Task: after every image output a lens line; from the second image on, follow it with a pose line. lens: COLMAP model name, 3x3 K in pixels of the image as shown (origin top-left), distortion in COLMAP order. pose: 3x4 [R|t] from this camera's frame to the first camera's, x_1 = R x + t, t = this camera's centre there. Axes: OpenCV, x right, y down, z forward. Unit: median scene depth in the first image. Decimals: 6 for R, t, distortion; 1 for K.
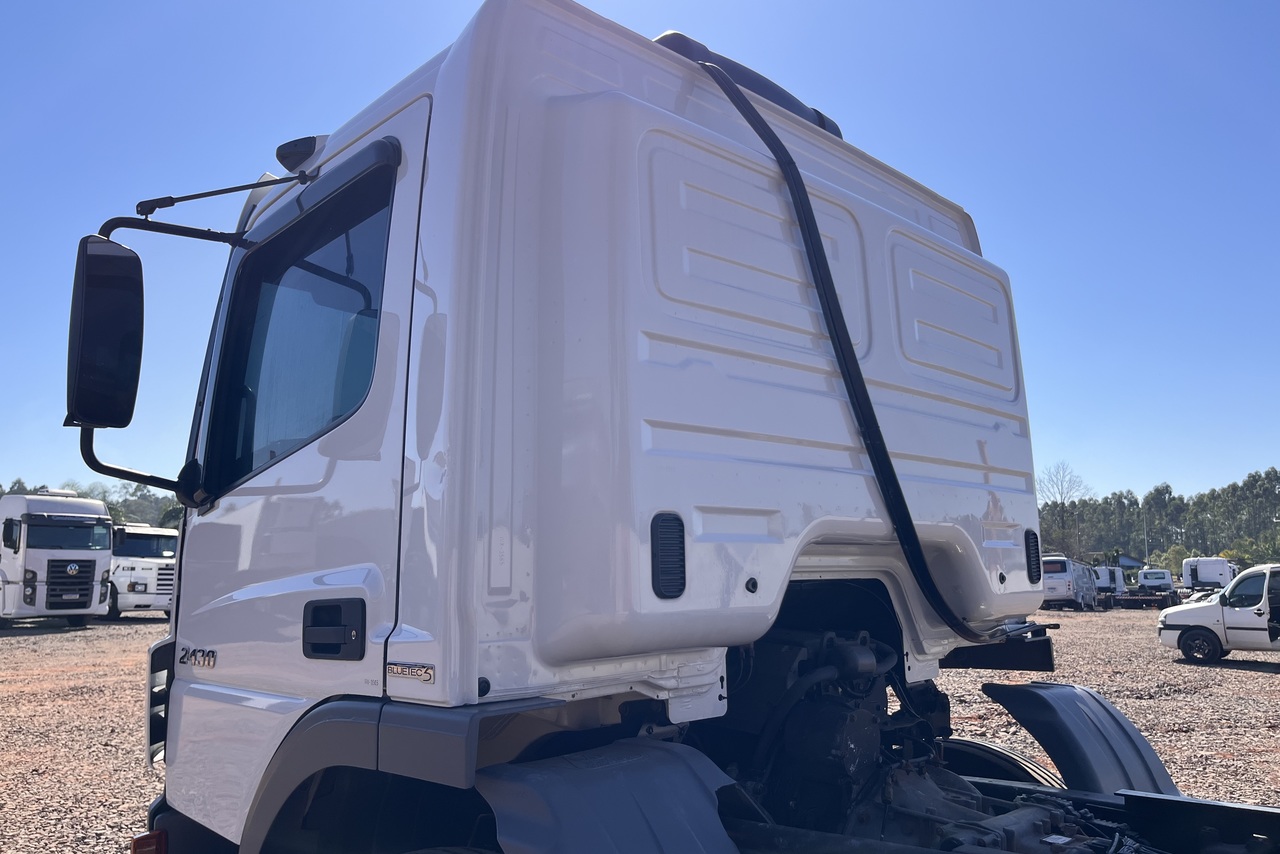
lens RADIAL K [[981.3, 0, 633.8], [0, 981.3, 429.6], [0, 0, 1]] dist [0.030489, -0.048109]
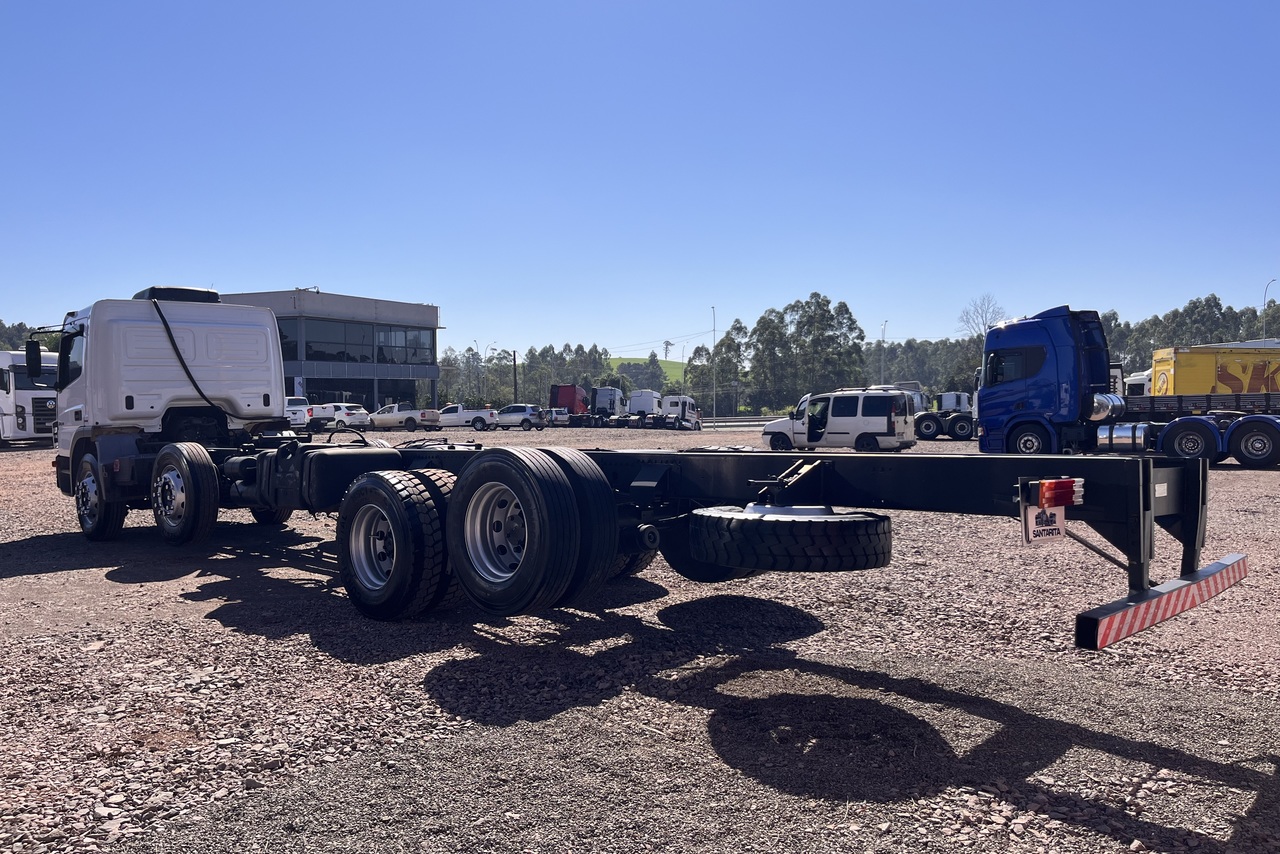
lens RADIAL K [[981.3, 0, 646.0], [0, 981.3, 423.9], [0, 0, 1]] dist [0.030489, -0.048109]
pose [[0.999681, -0.011936, 0.022278, 0.246157], [0.008051, 0.985932, 0.166955, -0.058519], [-0.023958, -0.166722, 0.985713, -0.406931]]
